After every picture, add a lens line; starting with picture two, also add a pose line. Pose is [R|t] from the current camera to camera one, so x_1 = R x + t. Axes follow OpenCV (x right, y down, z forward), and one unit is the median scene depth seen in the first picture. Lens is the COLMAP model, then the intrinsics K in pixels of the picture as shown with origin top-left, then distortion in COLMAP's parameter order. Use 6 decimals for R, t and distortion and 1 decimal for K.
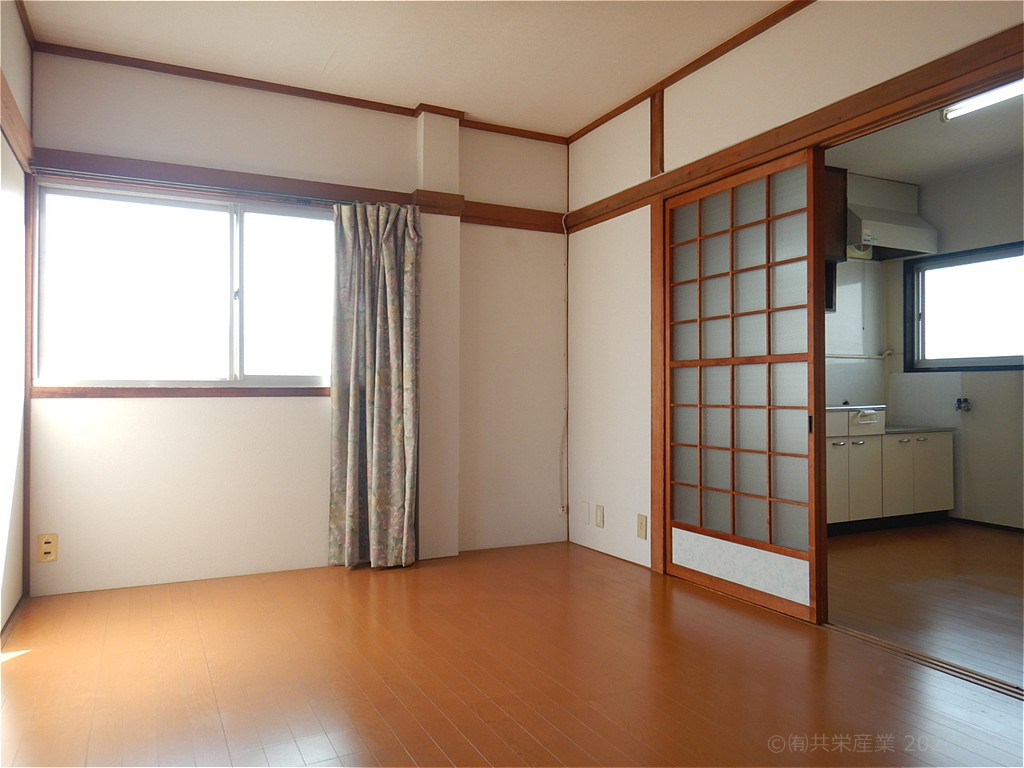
lens RADIAL K [[735.9, 0, 505.4], [0, 735.9, 385.0], [0, 0, 1]] dist [0.015448, 0.002087]
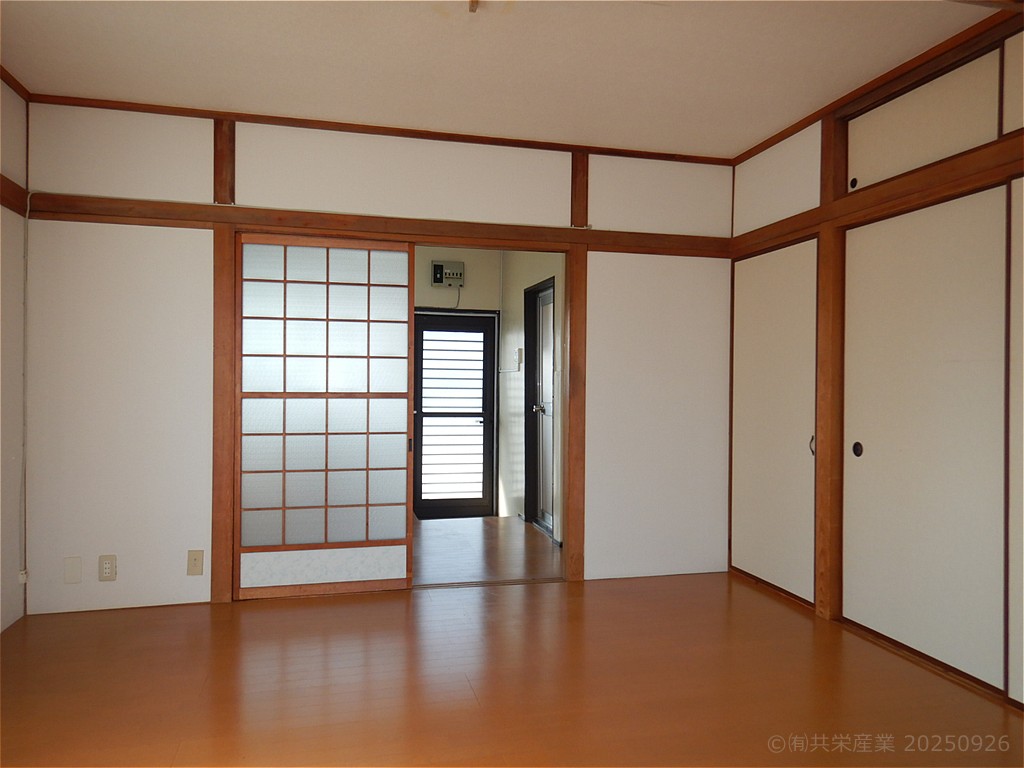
lens RADIAL K [[735.9, 0, 511.2], [0, 735.9, 383.3], [0, 0, 1]] dist [0.015448, 0.002087]
pose [[0.214661, -0.001929, 0.976687, -0.647296], [-0.017972, 0.999821, 0.005925, -0.052951], [-0.976523, -0.018825, 0.214588, 0.385066]]
